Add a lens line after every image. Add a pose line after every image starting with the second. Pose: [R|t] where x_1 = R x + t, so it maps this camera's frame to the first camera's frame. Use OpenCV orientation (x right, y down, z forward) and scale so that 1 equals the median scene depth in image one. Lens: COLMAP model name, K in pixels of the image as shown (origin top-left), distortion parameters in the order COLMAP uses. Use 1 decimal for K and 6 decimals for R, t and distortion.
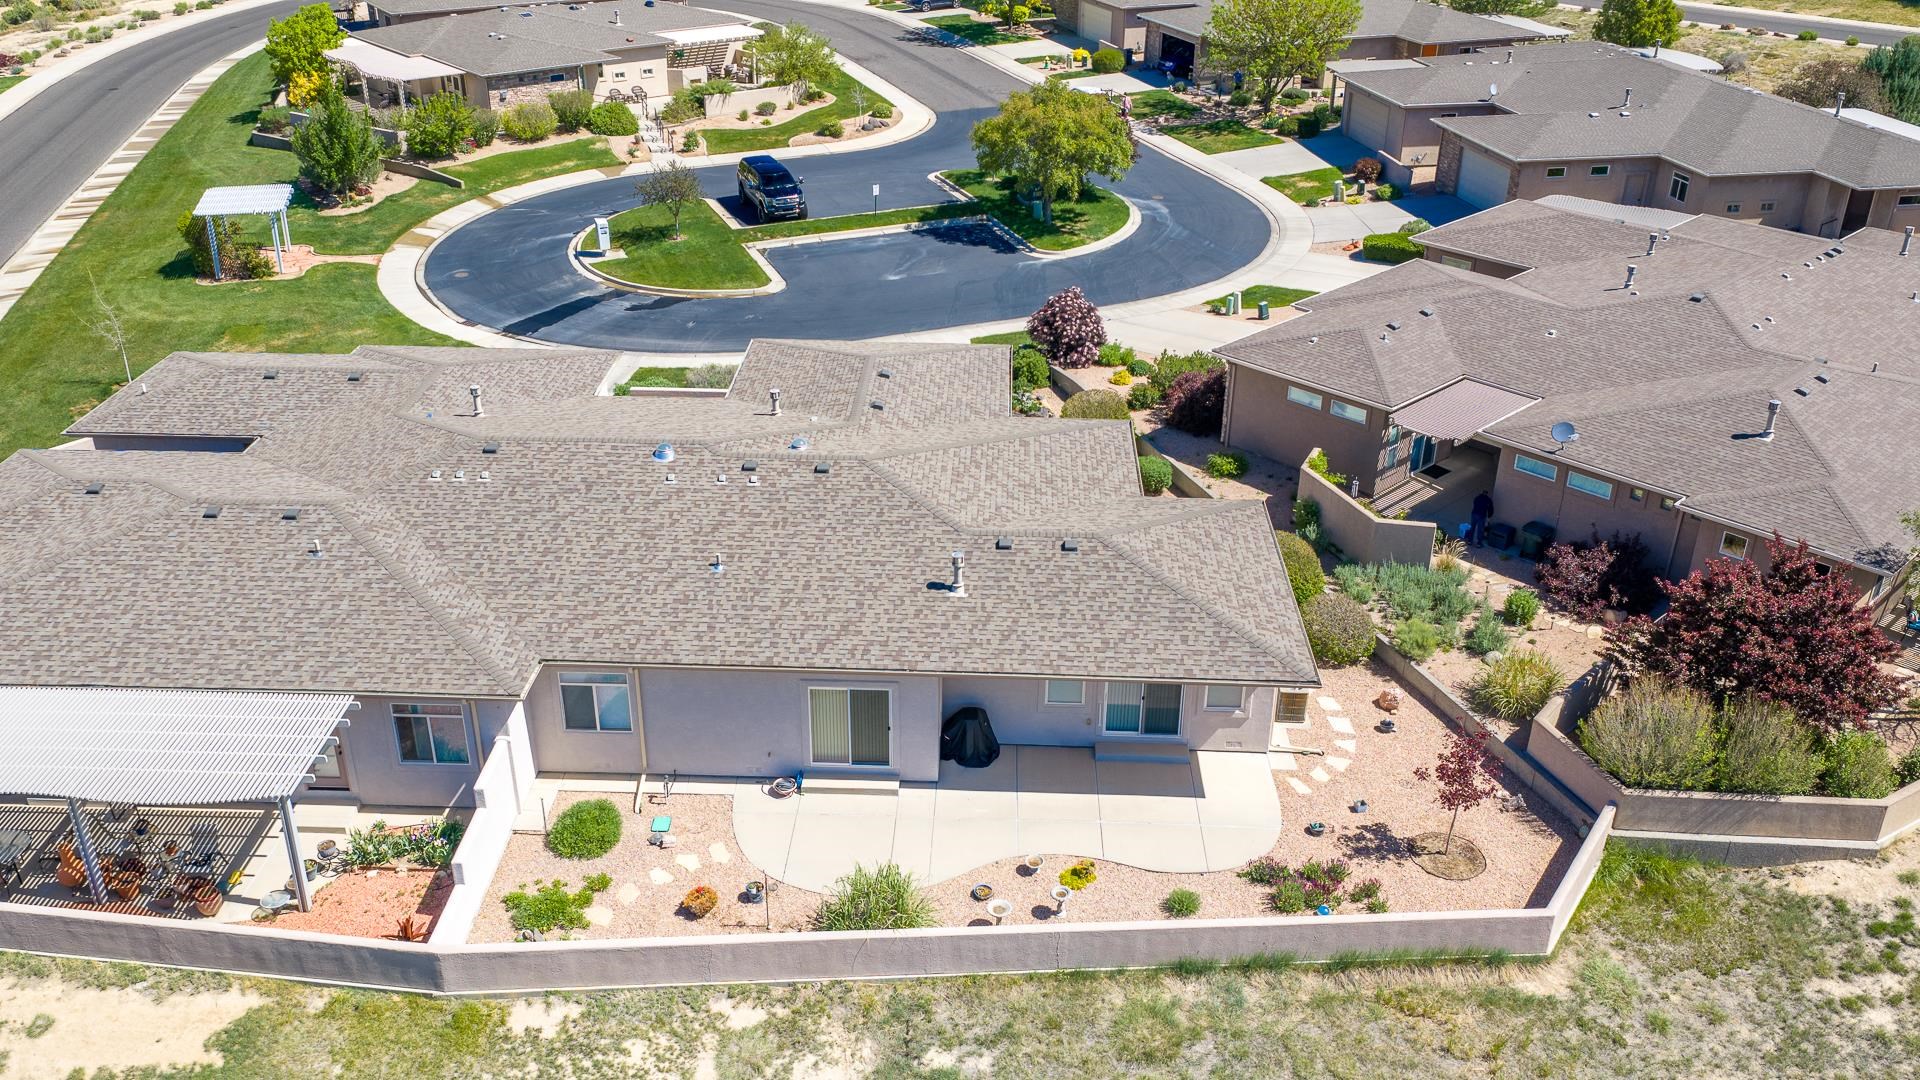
lens RADIAL K [[1591.8, 0, 965.7], [0, 1591.8, 542.6], [0, 0, 1]] dist [0.021188, -0.045547]
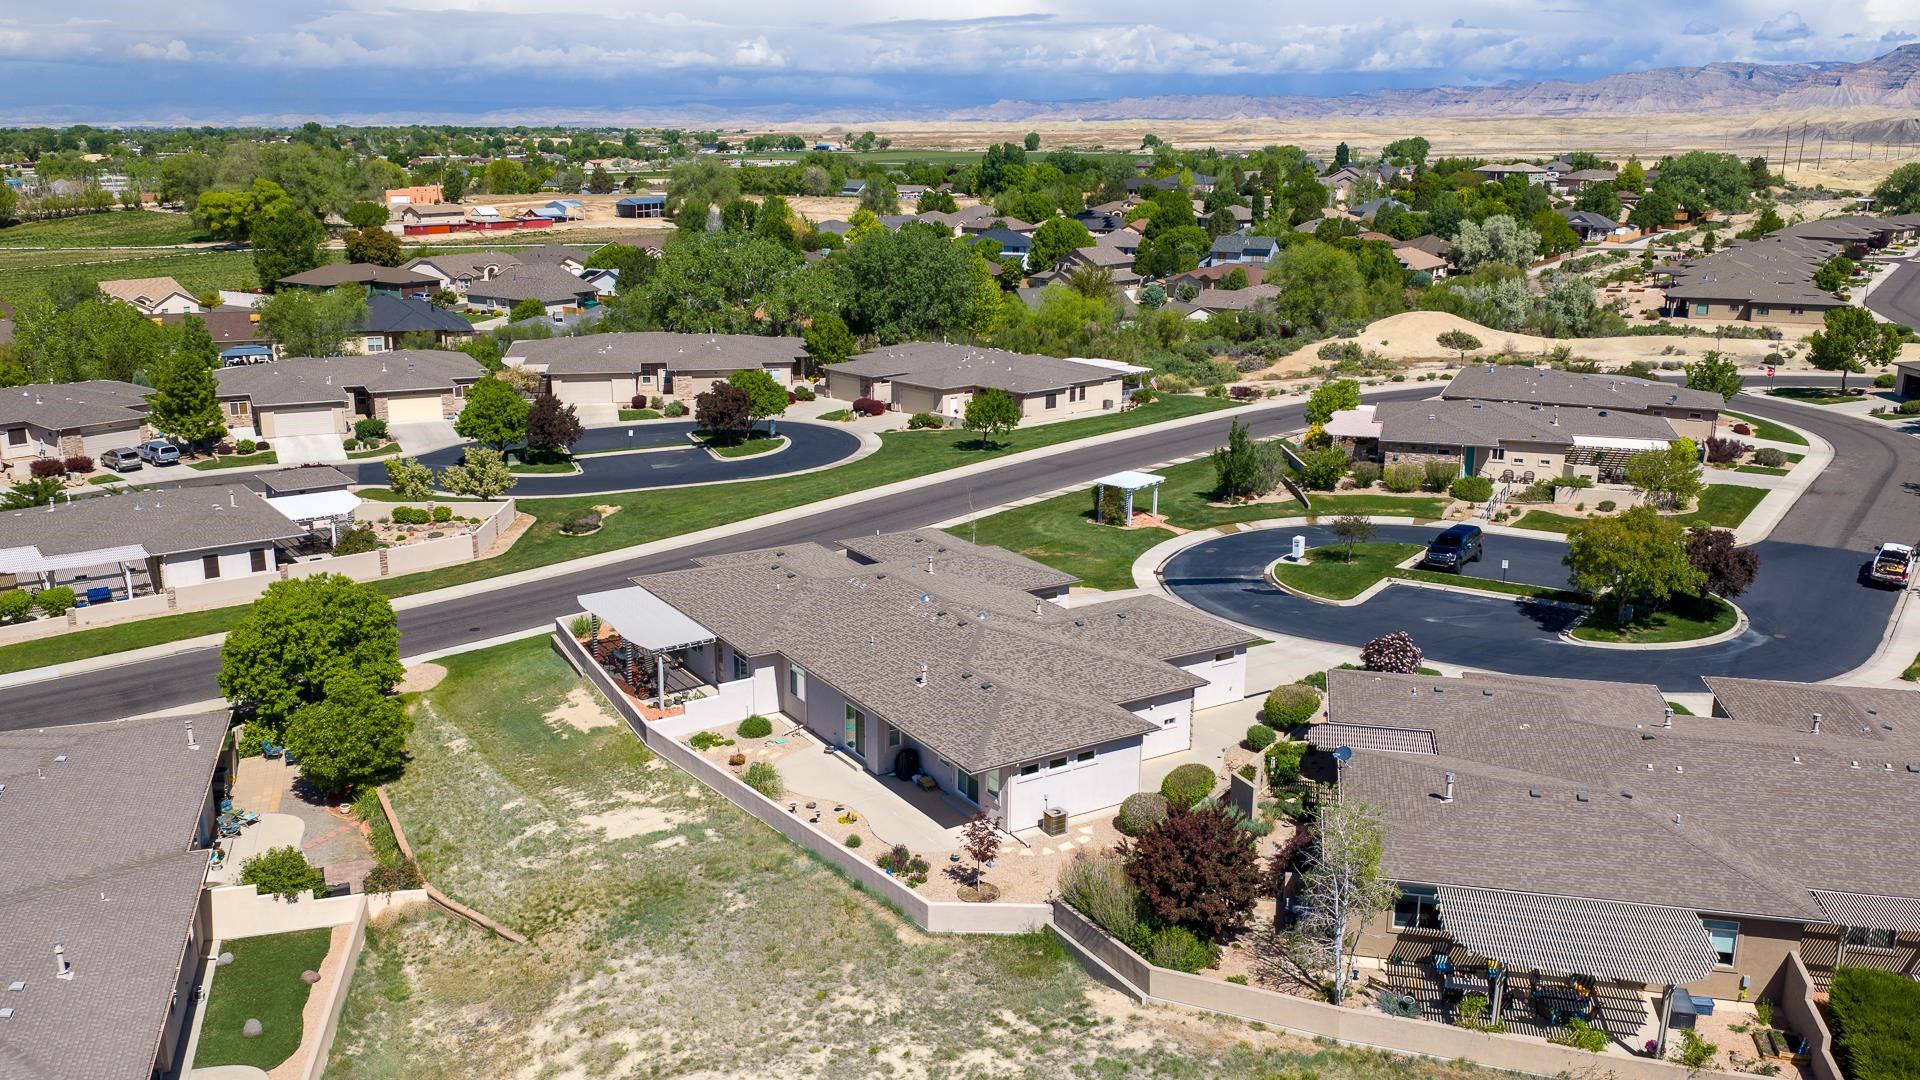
lens RADIAL K [[1589.8, 0, 965.7], [0, 1589.8, 540.8], [0, 0, 1]] dist [0.027762, -0.057624]
pose [[0.558219, 0.200792, -0.805031, 1.399942], [-0.375043, 0.926555, -0.028958, -0.085429], [0.740091, 0.318086, 0.592526, -0.118598]]
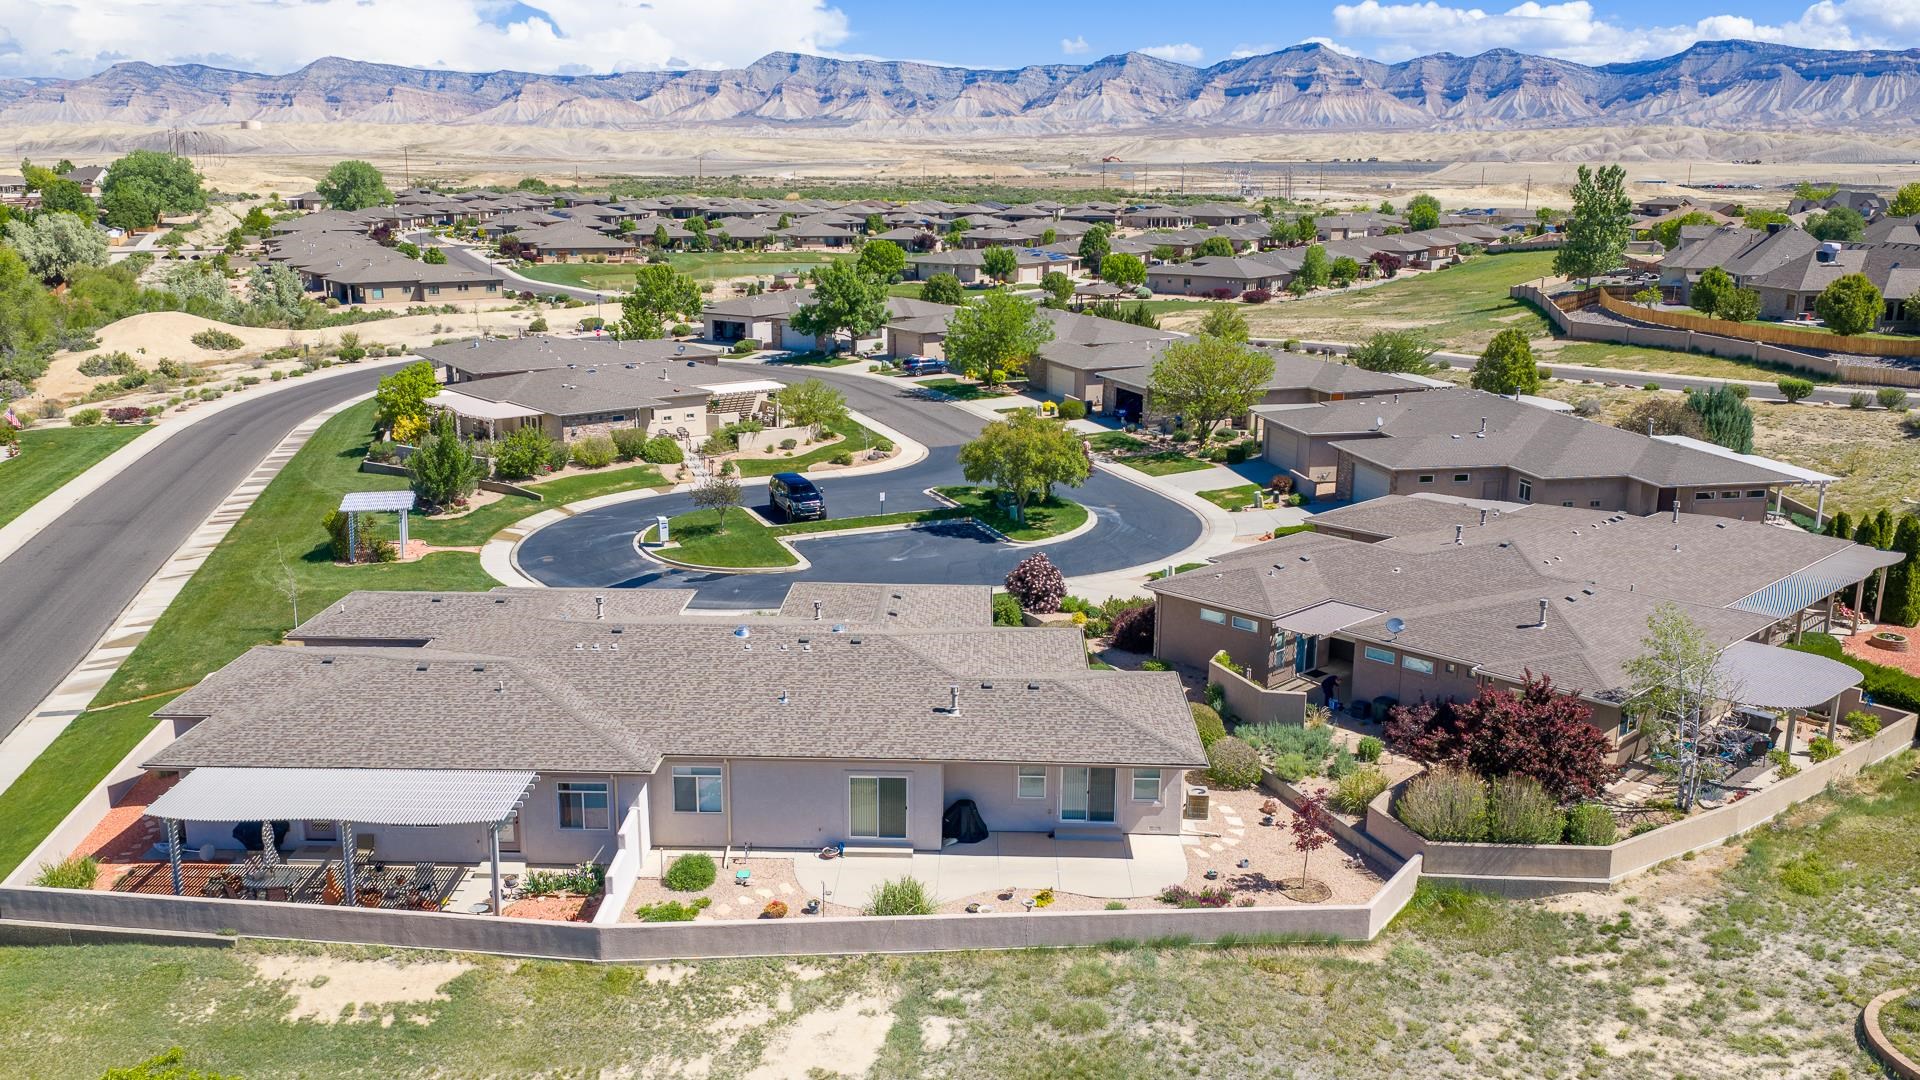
lens RADIAL K [[1589.8, 0, 965.7], [0, 1589.8, 540.8], [0, 0, 1]] dist [0.027762, -0.057624]
pose [[0.999940, -0.003818, 0.010281, -0.008475], [0.006099, 0.972705, -0.231966, 0.195491], [-0.009115, 0.232015, 0.972670, -0.383308]]
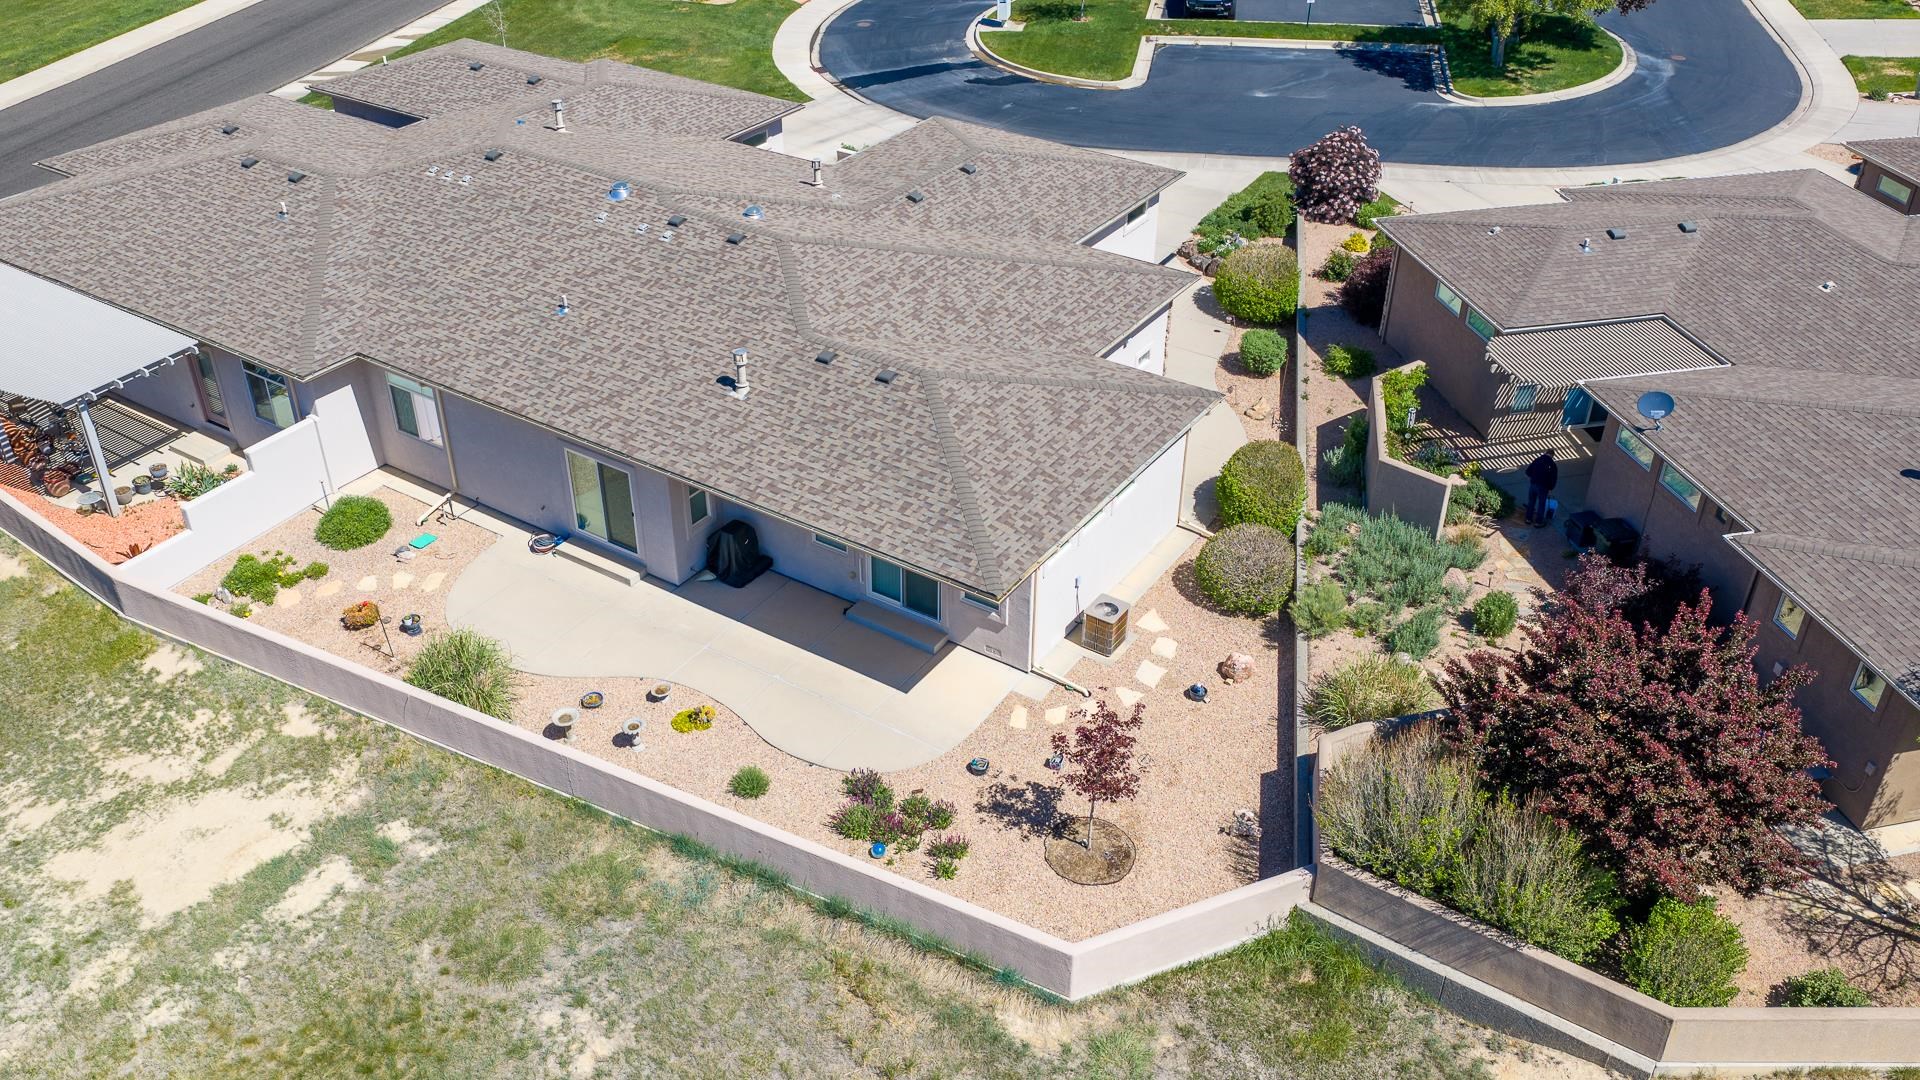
lens RADIAL K [[1591.8, 0, 965.7], [0, 1591.8, 542.6], [0, 0, 1]] dist [0.021188, -0.045547]
pose [[0.855444, 0.281595, -0.434649, 0.488940], [-0.233385, 0.958819, 0.161856, -0.059698], [0.462328, -0.037018, 0.885936, 0.235789]]
